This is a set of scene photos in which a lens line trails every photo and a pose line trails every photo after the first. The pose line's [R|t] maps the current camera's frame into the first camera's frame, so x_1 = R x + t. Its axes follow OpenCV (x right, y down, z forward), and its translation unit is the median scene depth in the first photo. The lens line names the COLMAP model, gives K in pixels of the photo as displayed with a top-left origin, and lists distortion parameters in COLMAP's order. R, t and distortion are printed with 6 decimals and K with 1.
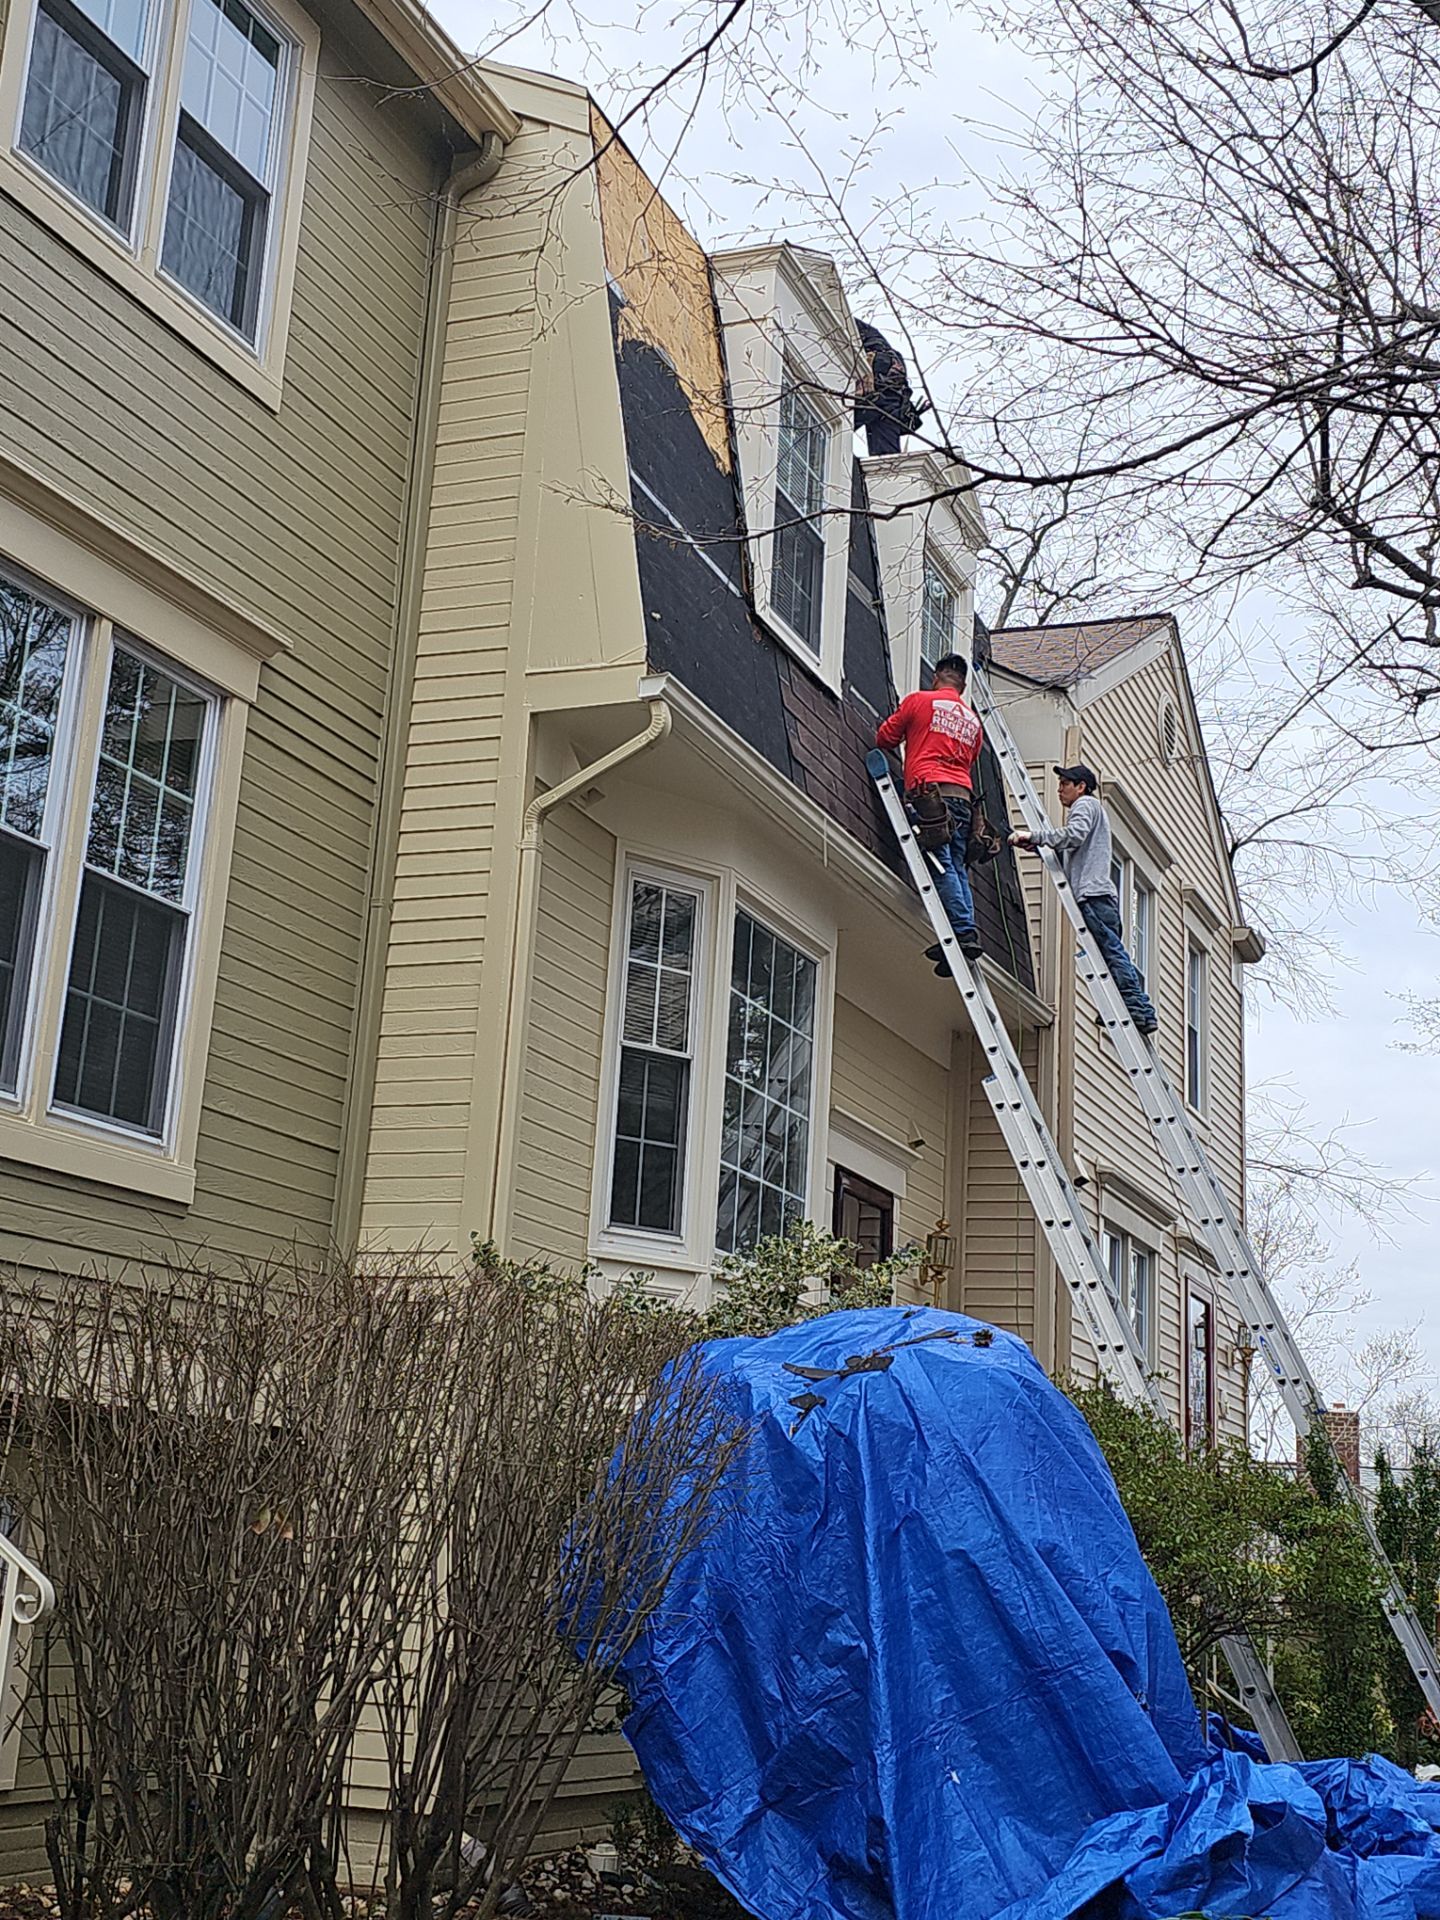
lens RADIAL K [[2357.1, 0, 720.0], [0, 2357.1, 960.0], [0, 0, 1]] dist [-0.006759, -0.003615]
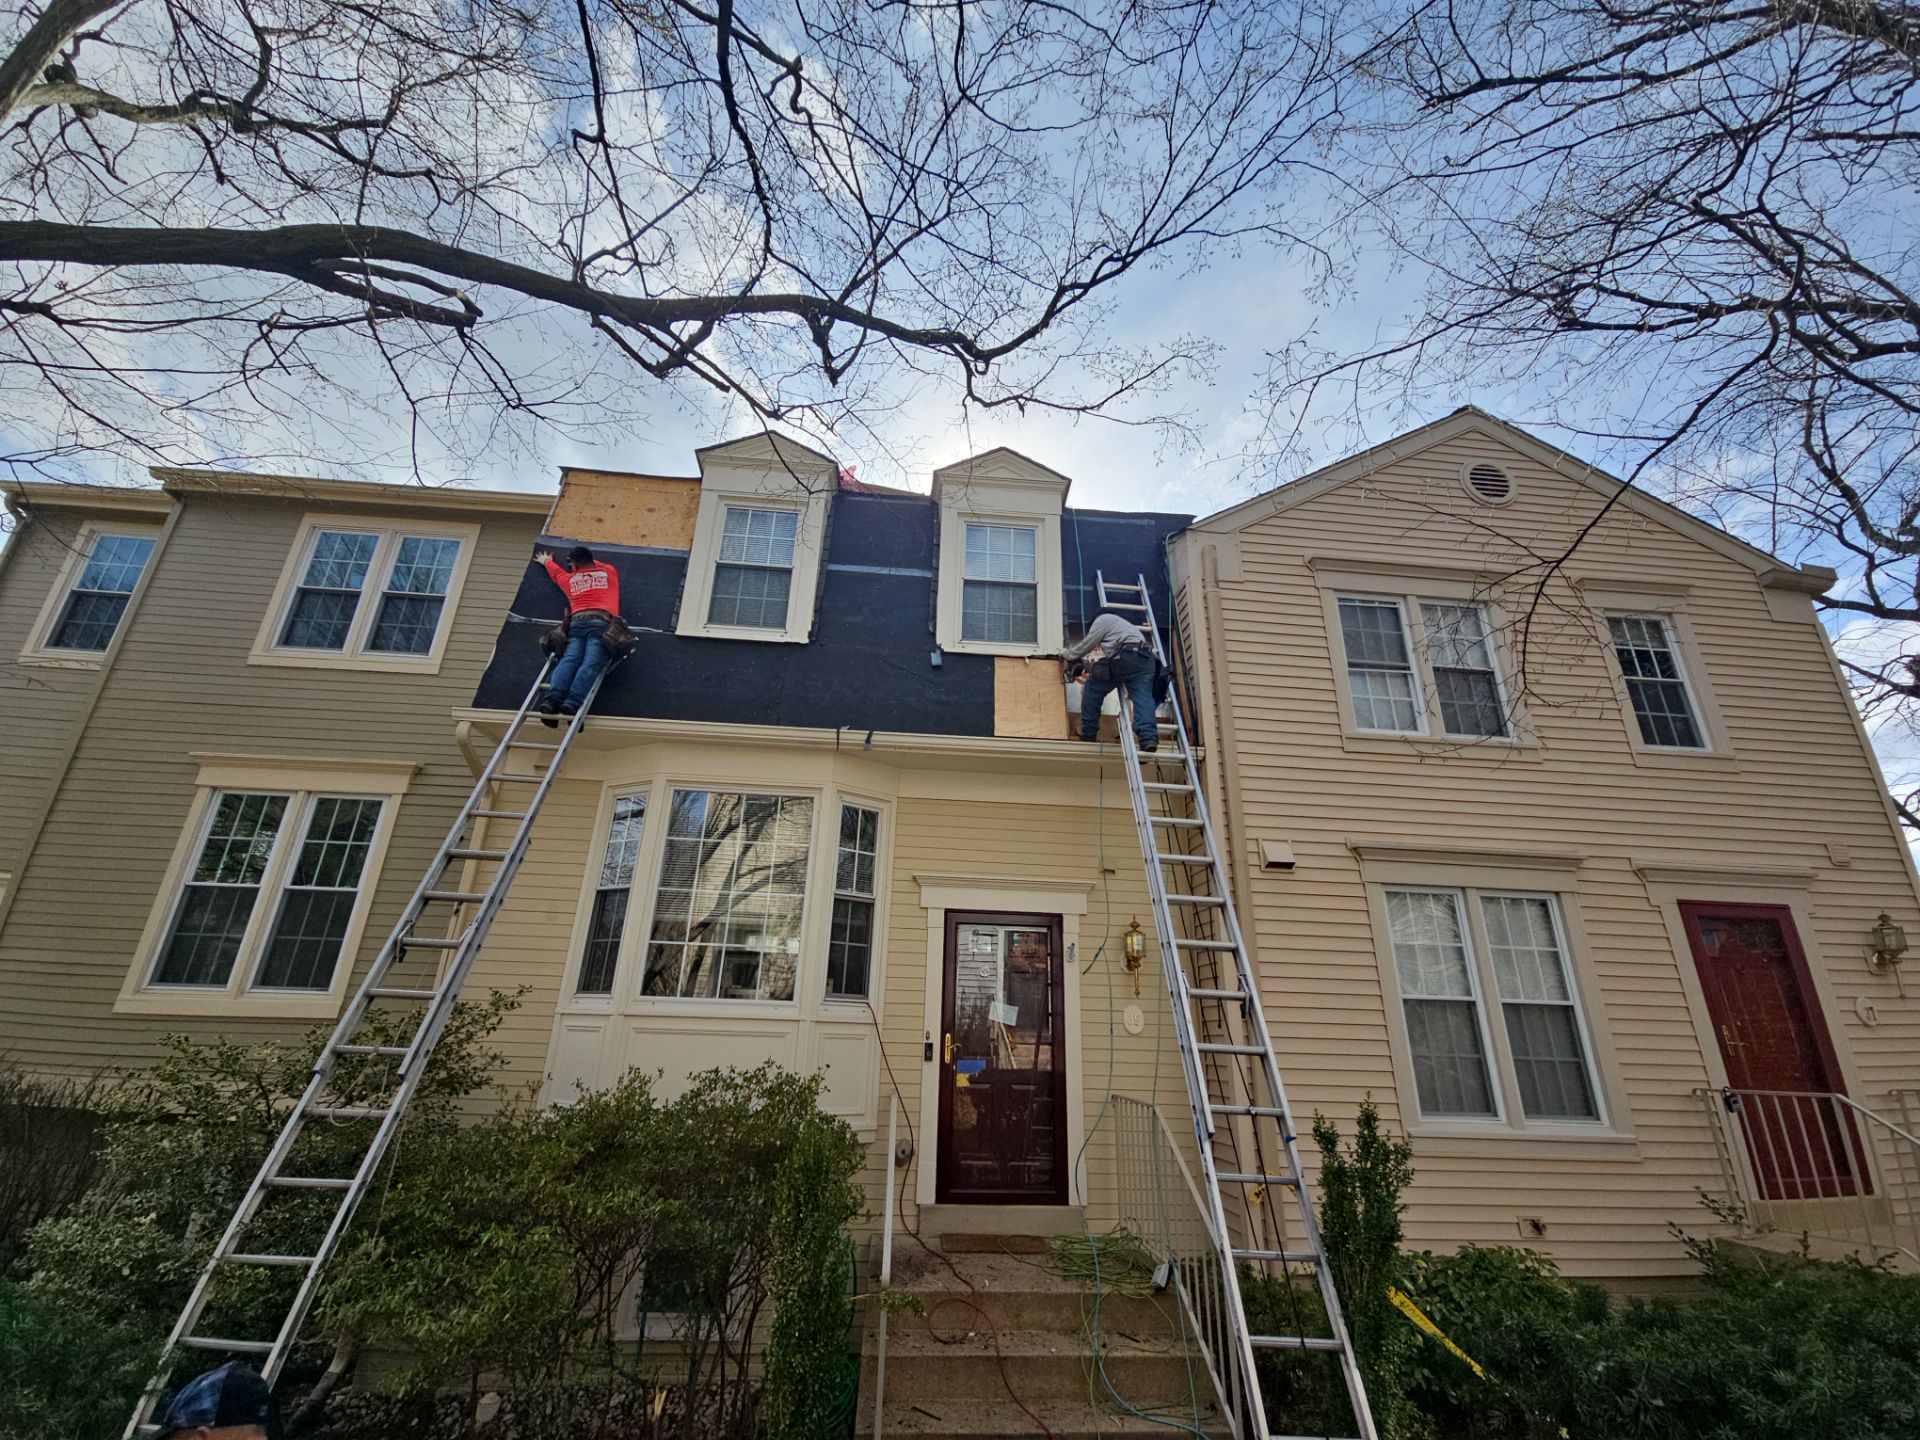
lens RADIAL K [[811.3, 0, 960.0], [0, 811.3, 720.0], [0, 0, 1]] dist [-0.001185, -0.000117]
pose [[0.459336, -0.374515, -0.805449, 0.631717], [0.216217, 0.926638, -0.307559, 0.165534], [0.861545, -0.032879, 0.506615, 0.905858]]
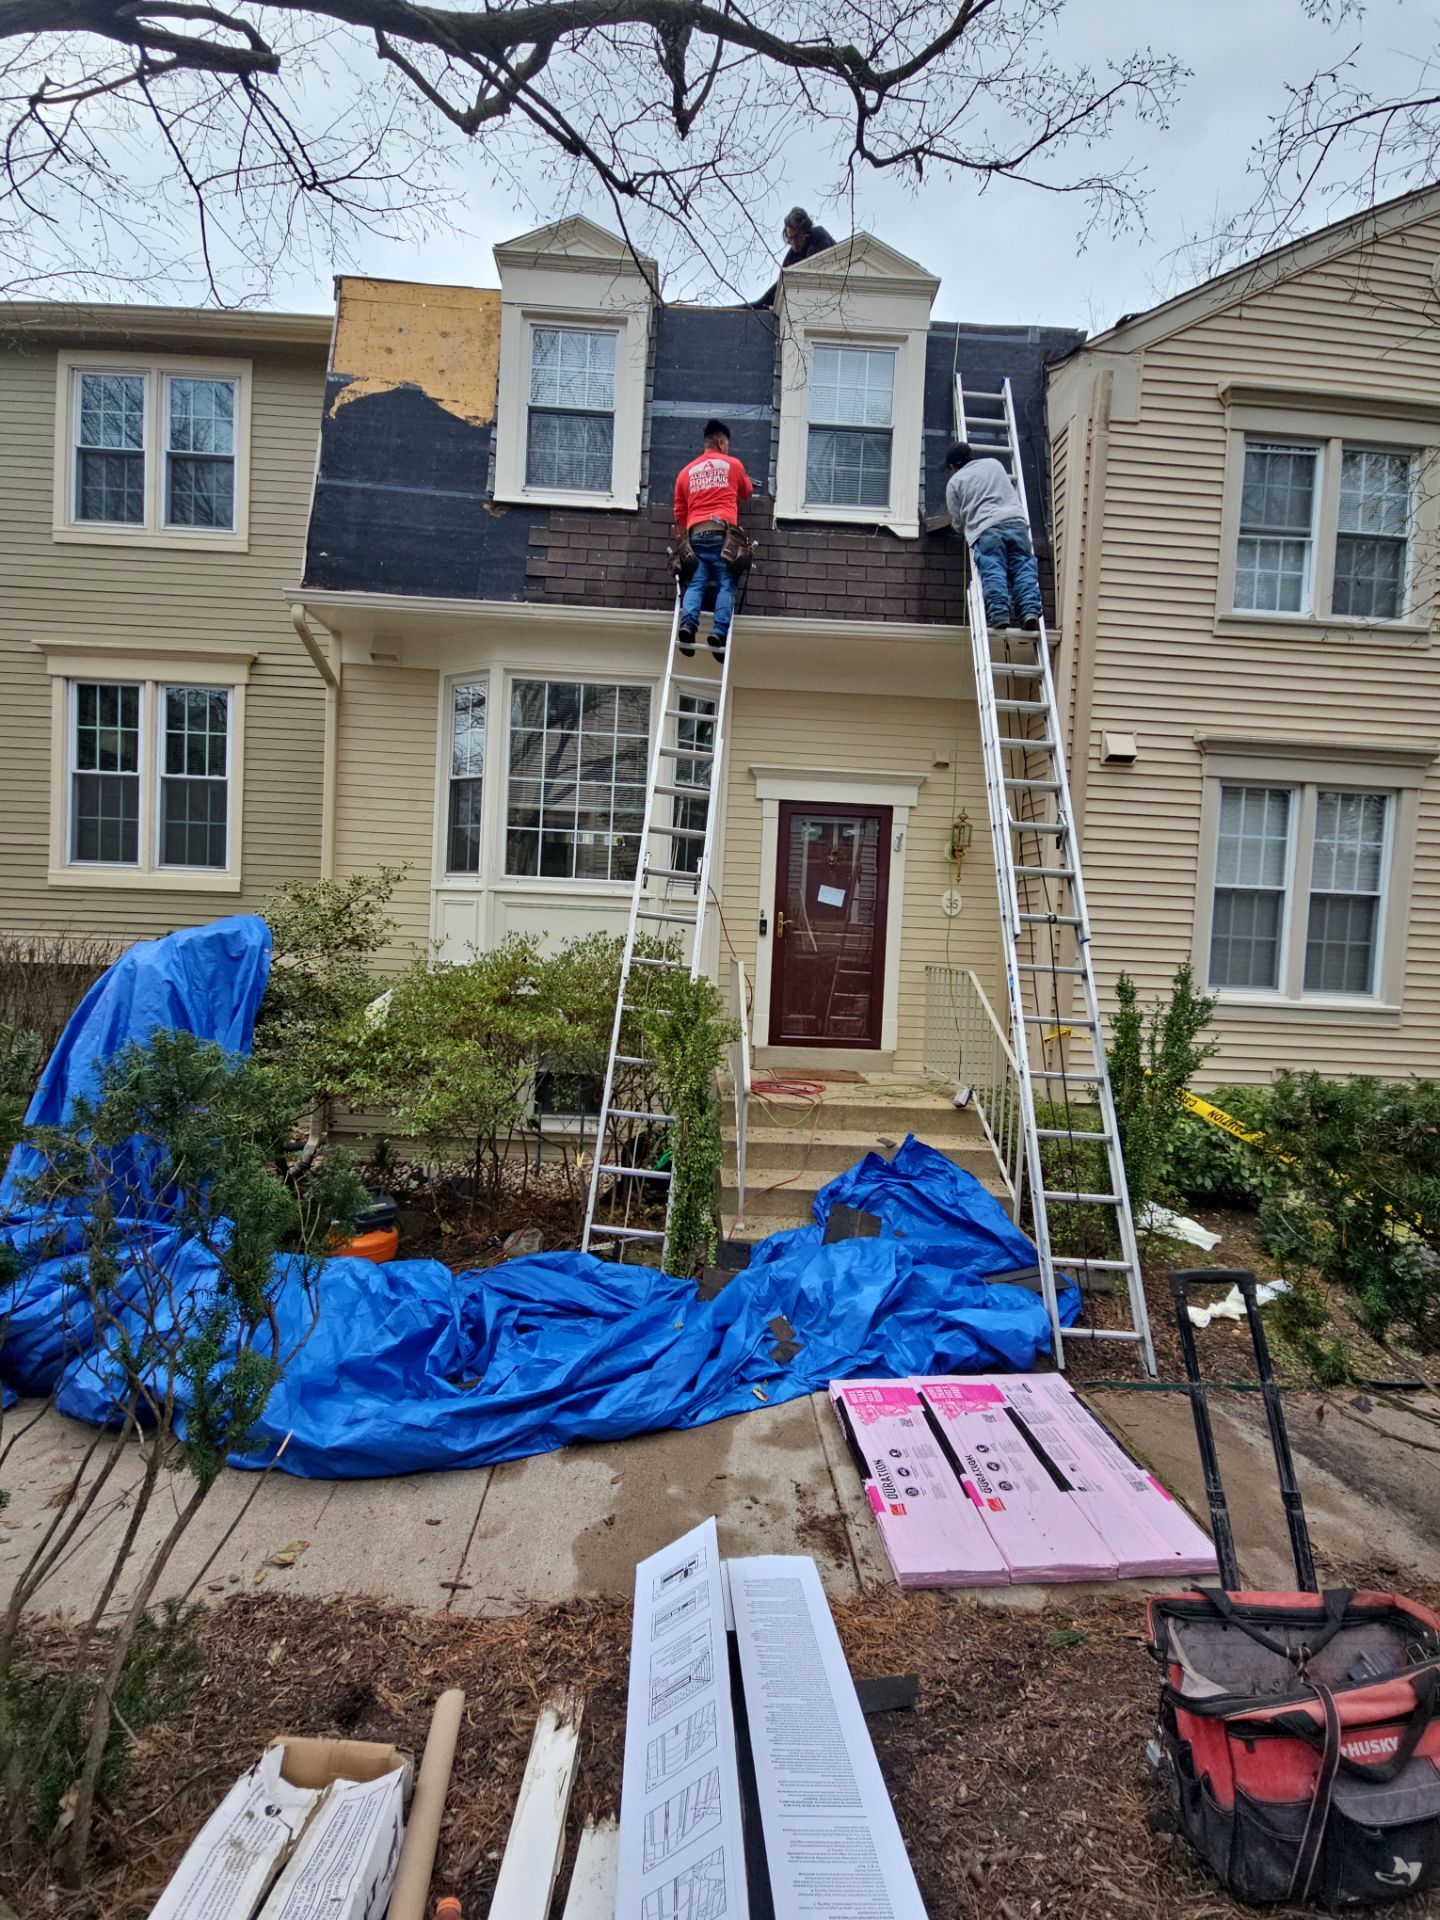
lens RADIAL K [[799.3, 0, 720.0], [0, 799.3, 960.0], [0, 0, 1]] dist [0.006840, -0.007871]
pose [[0.413482, -0.008363, -0.910474, 0.631160], [0.202993, 0.975637, 0.083226, 0.167659], [0.887596, -0.219232, 0.405106, 0.876657]]
